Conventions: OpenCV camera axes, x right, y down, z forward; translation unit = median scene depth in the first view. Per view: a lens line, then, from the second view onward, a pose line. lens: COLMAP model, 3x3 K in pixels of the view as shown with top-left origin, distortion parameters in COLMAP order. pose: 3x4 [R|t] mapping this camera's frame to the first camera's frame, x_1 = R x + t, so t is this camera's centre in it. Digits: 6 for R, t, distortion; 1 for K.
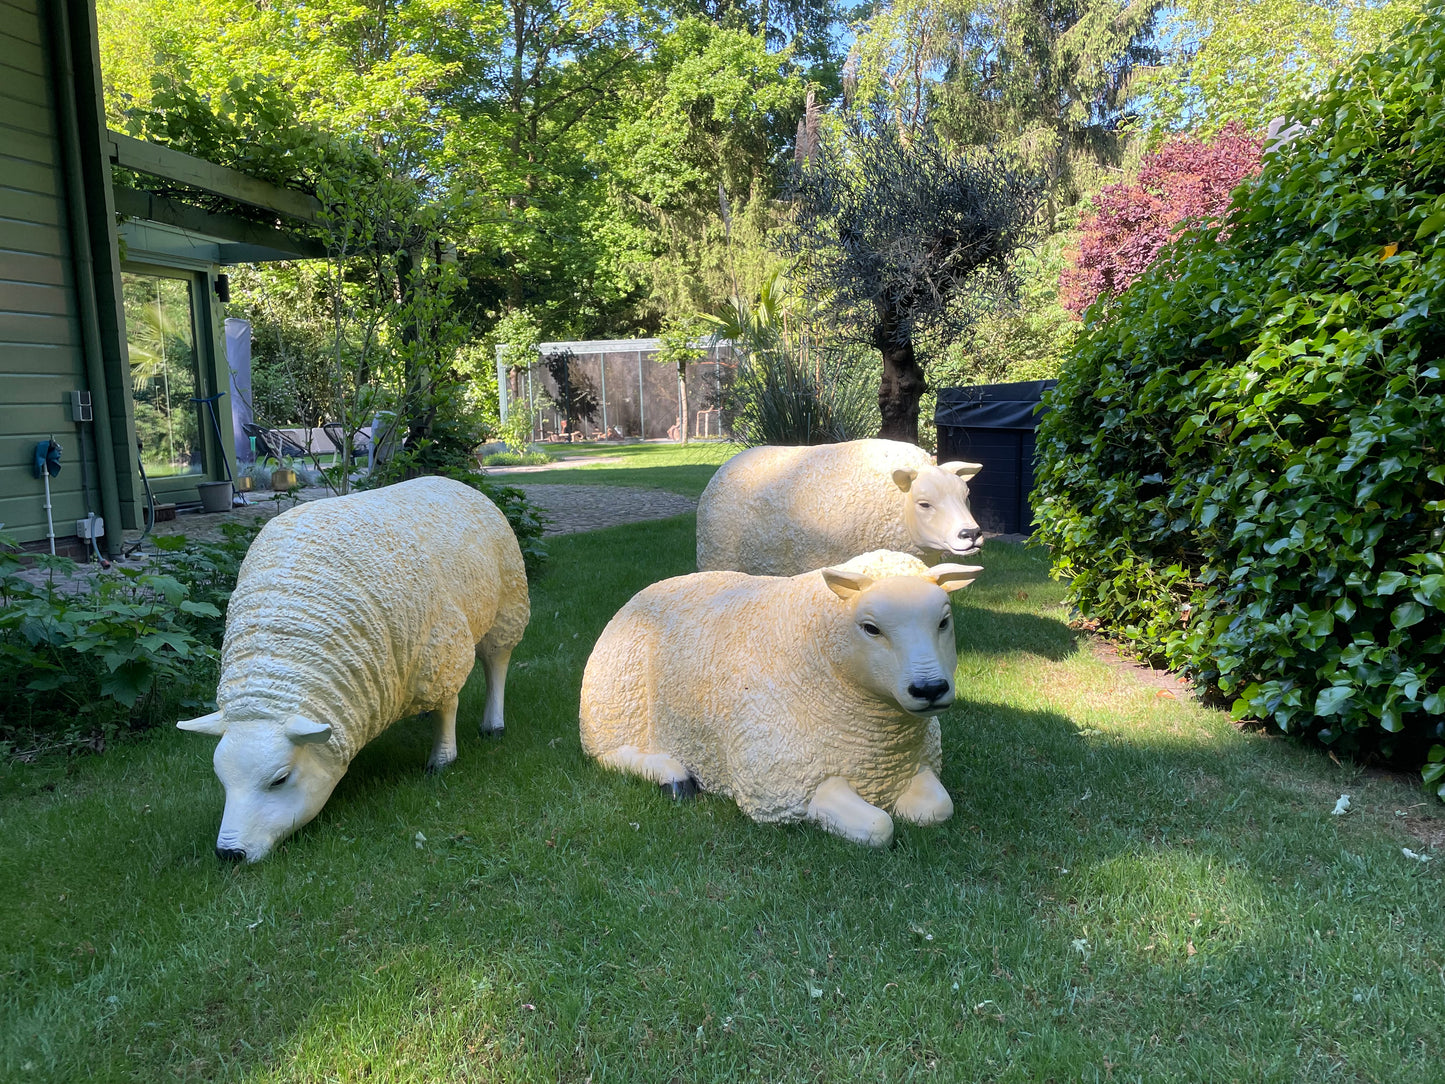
lens RADIAL K [[1098.0, 0, 719.1], [0, 1098.0, 535.1], [0, 0, 1]] dist [0.090180, -0.122248]
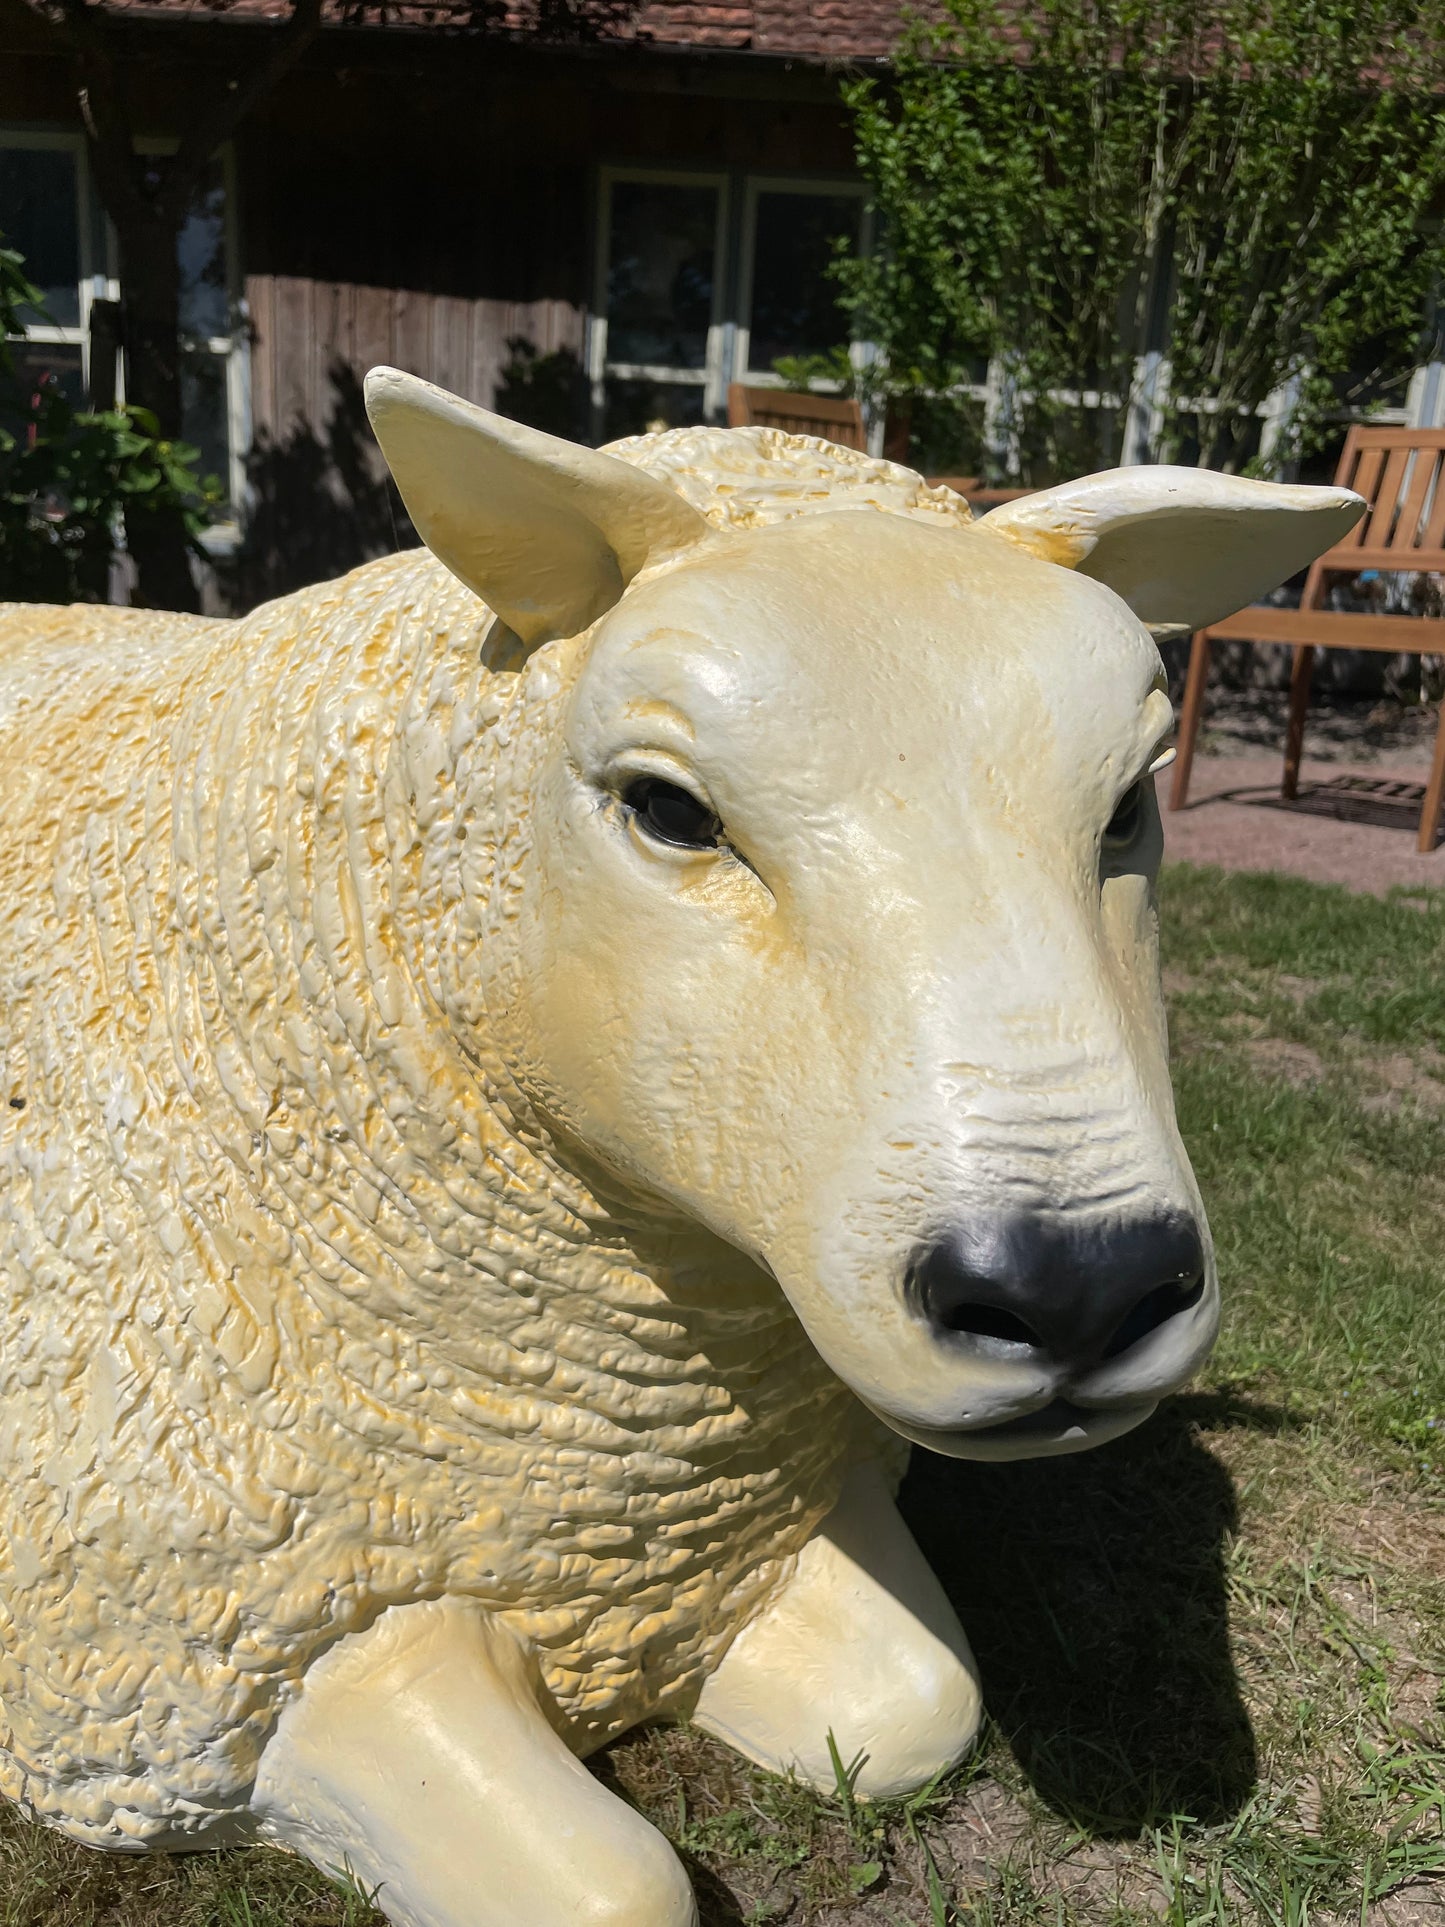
lens RADIAL K [[1459.3, 0, 721.4], [0, 1459.3, 952.1], [0, 0, 1]] dist [0.088877, -0.115378]
pose [[0.986077, 0.068731, 0.151420, 0.110542], [-0.085286, 0.990734, 0.105697, 0.077972], [-0.142753, -0.117140, 0.982802, 0.757089]]
